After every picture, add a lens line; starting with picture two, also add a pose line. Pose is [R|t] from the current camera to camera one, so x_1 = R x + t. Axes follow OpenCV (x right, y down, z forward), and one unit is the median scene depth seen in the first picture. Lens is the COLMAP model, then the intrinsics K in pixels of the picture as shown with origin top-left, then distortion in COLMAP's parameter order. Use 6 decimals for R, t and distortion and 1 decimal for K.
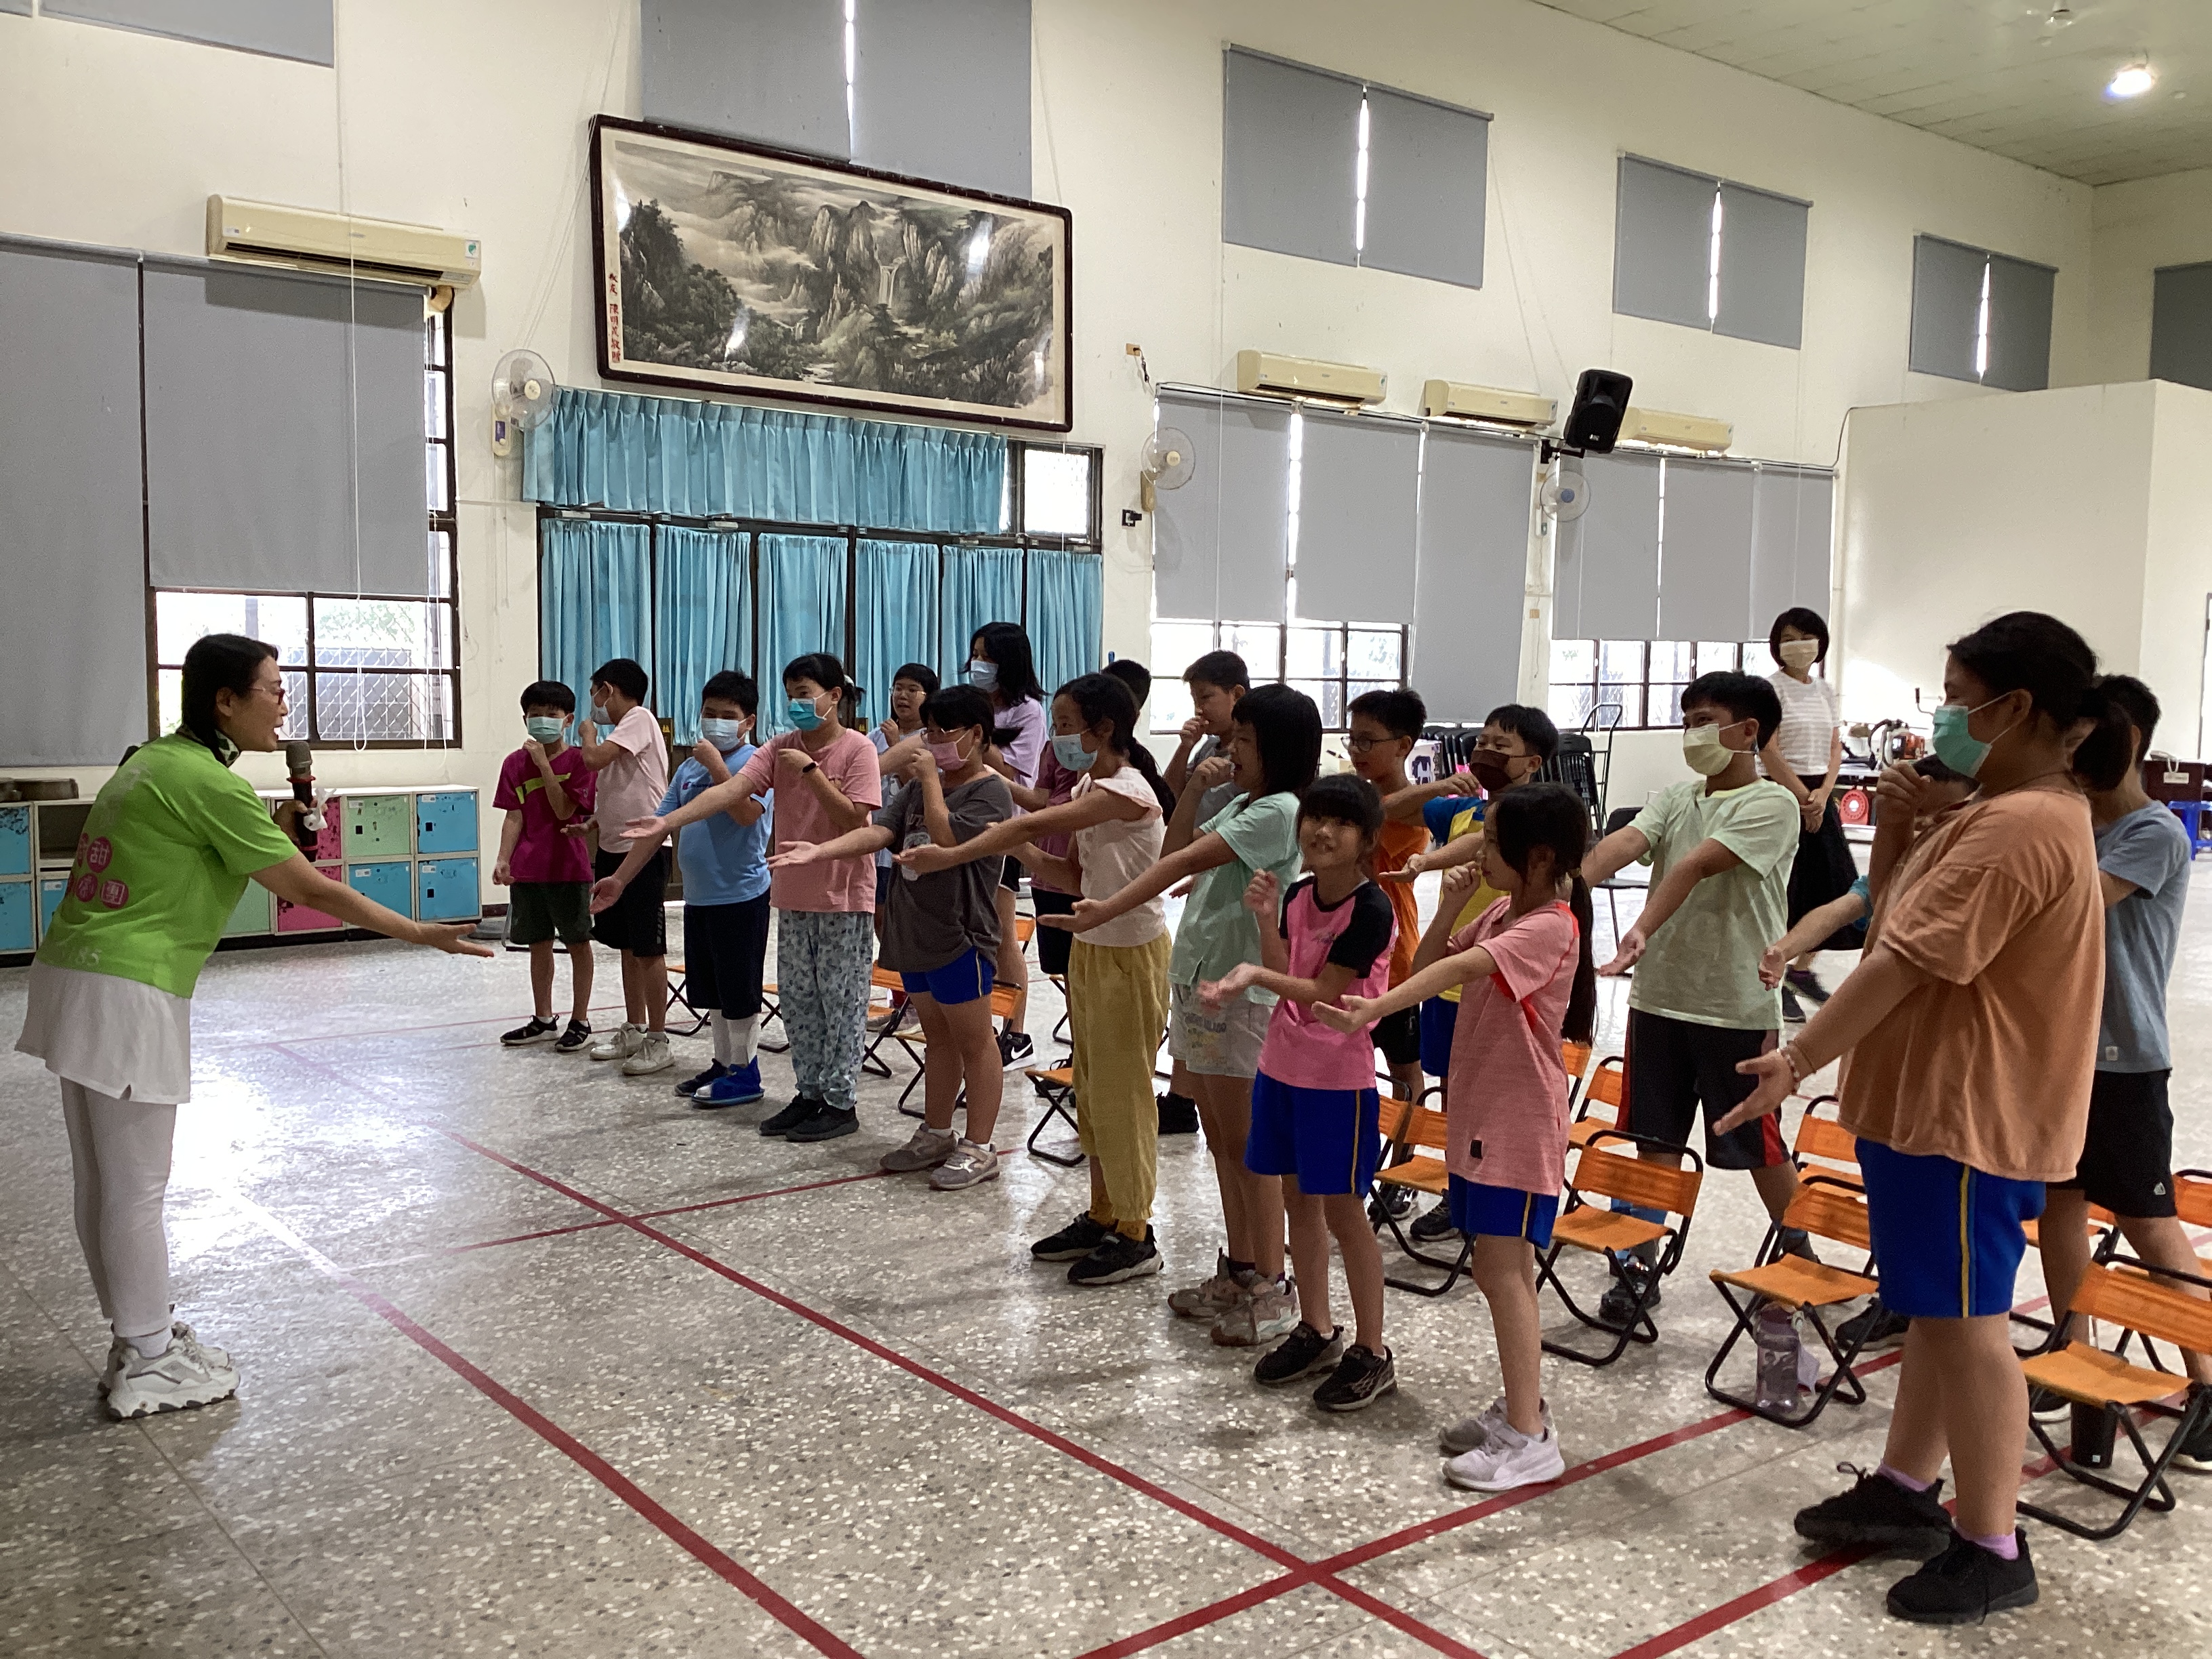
lens RADIAL K [[1998.8, 0, 1104.9], [0, 1998.8, 834.9], [0, 0, 1]] dist [0.071597, -0.123778]
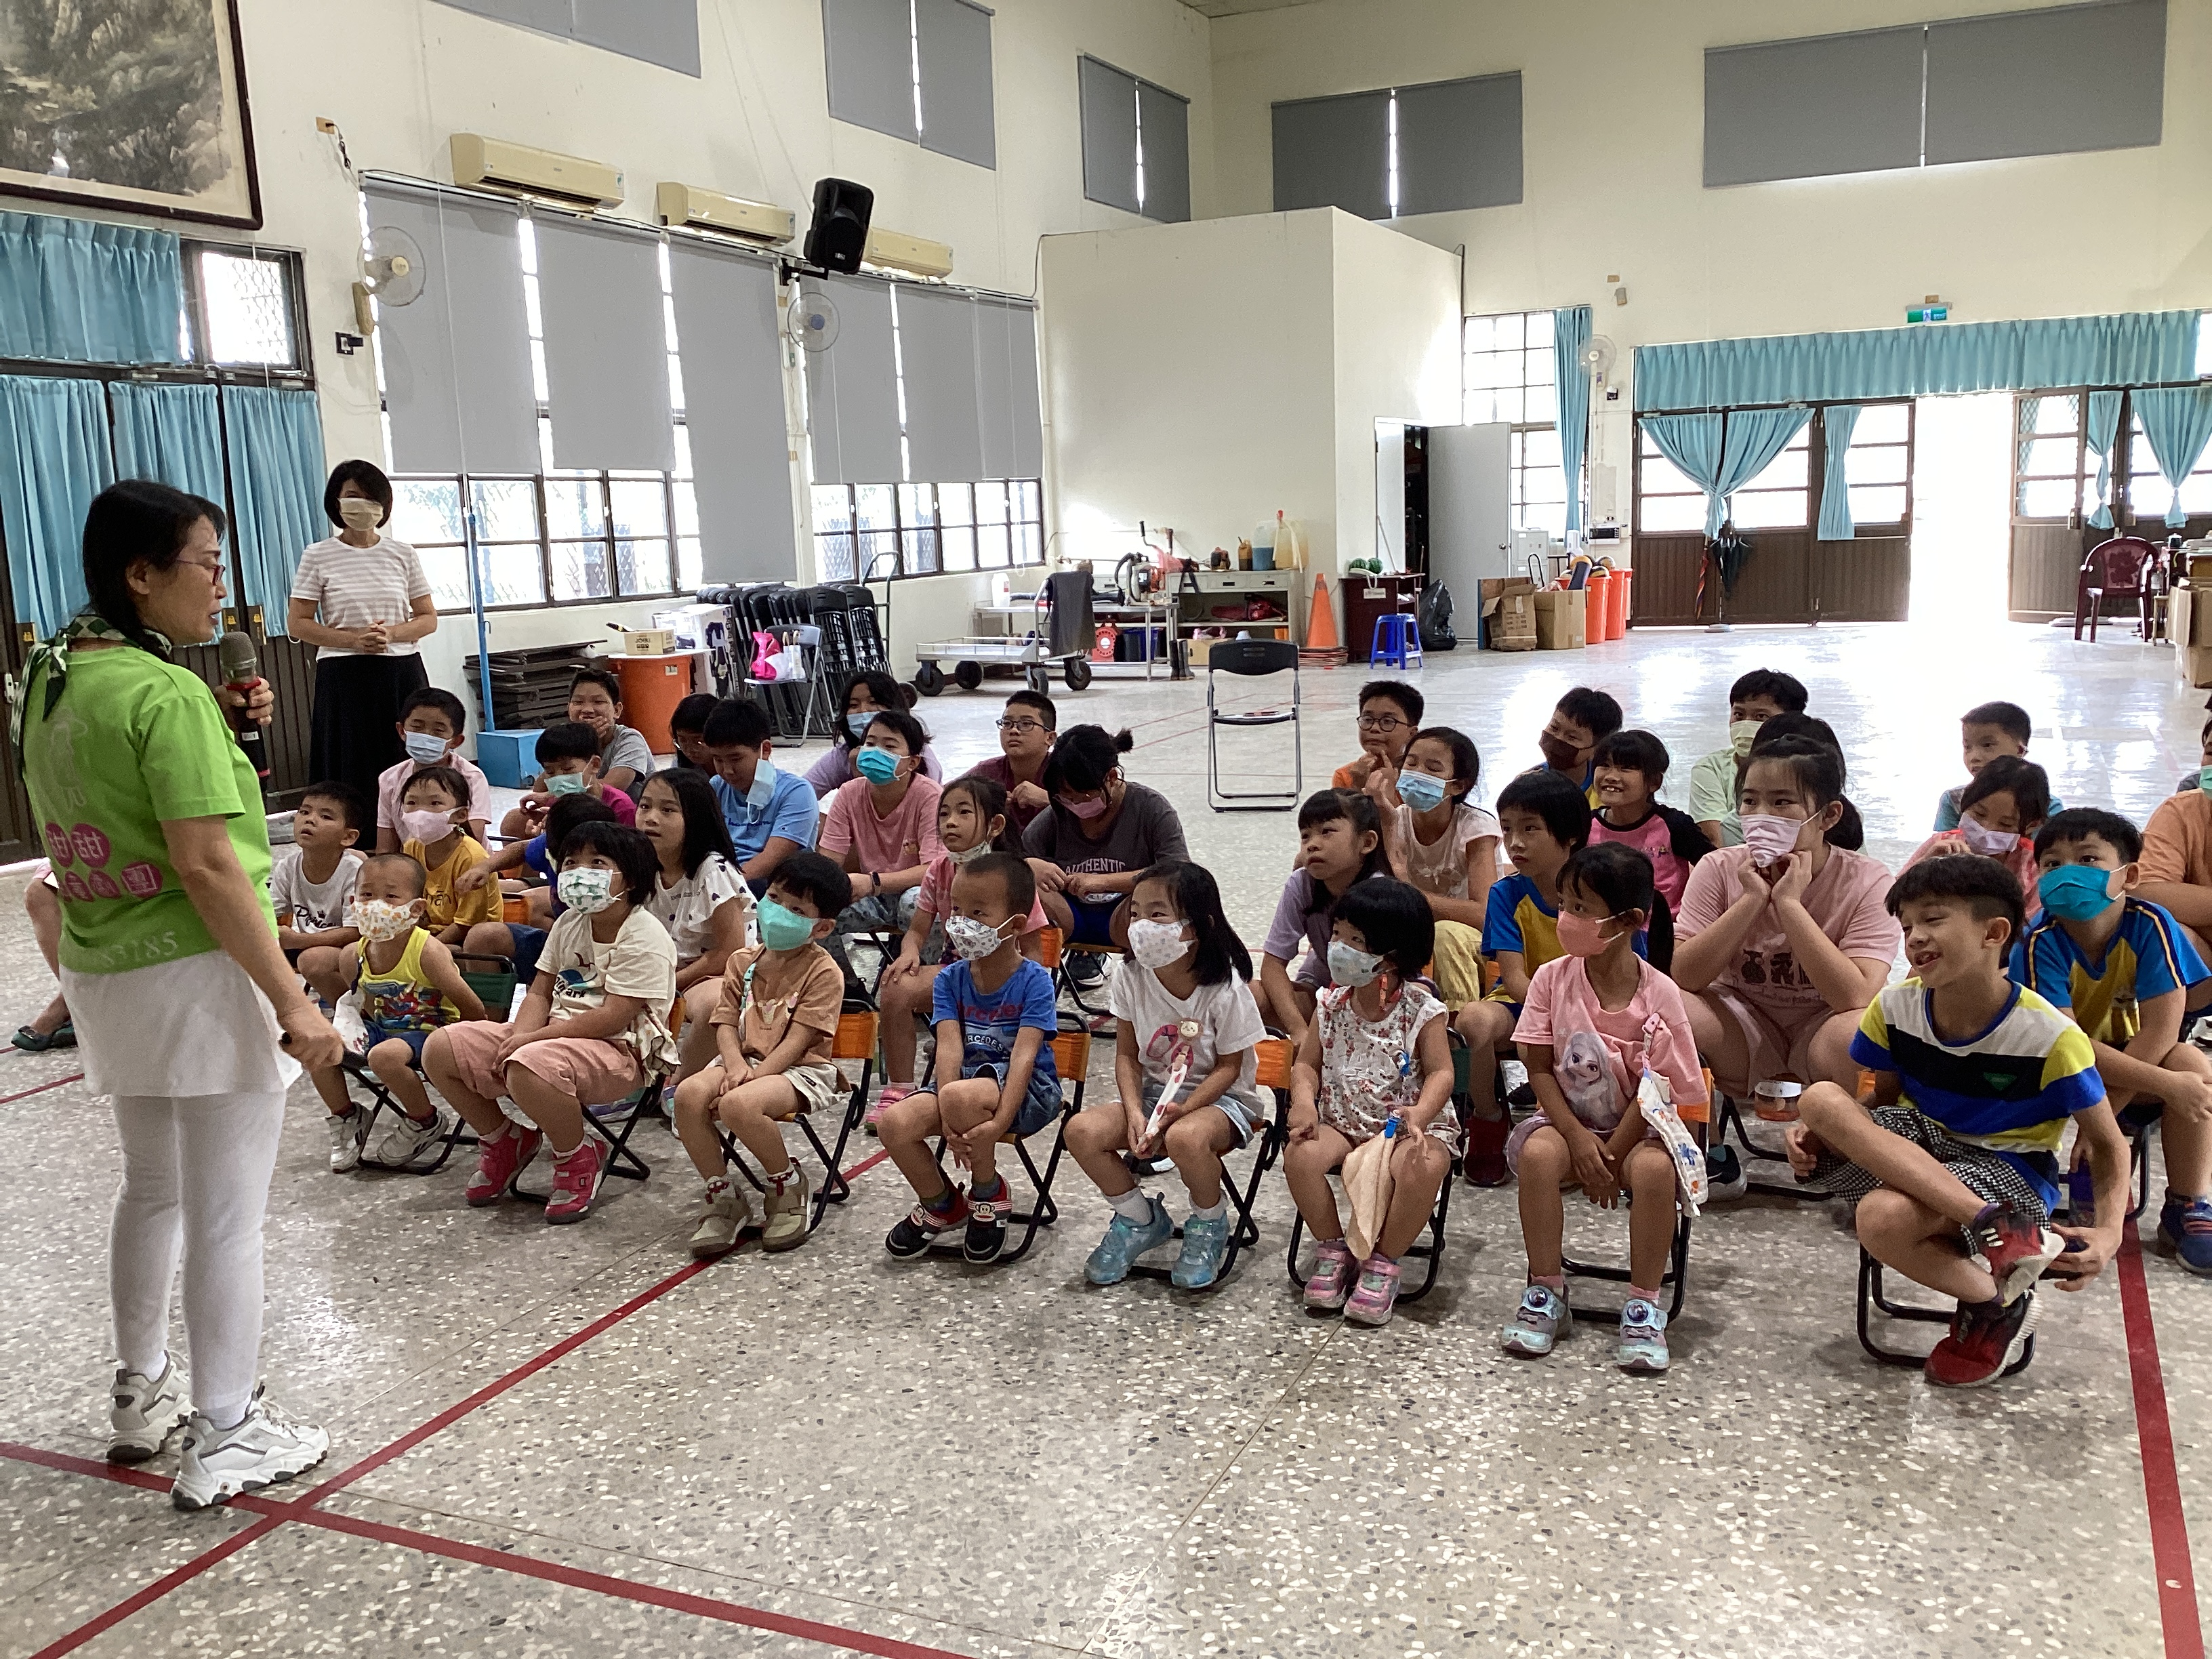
lens RADIAL K [[1998.8, 0, 1088.7], [0, 1998.8, 843.0], [0, 0, 1]] dist [0.071597, -0.123778]
pose [[0.890250, -0.122465, 0.438700, -0.105255], [0.091722, 0.991646, 0.090691, -0.009464], [-0.446142, -0.040499, 0.894045, 0.161563]]
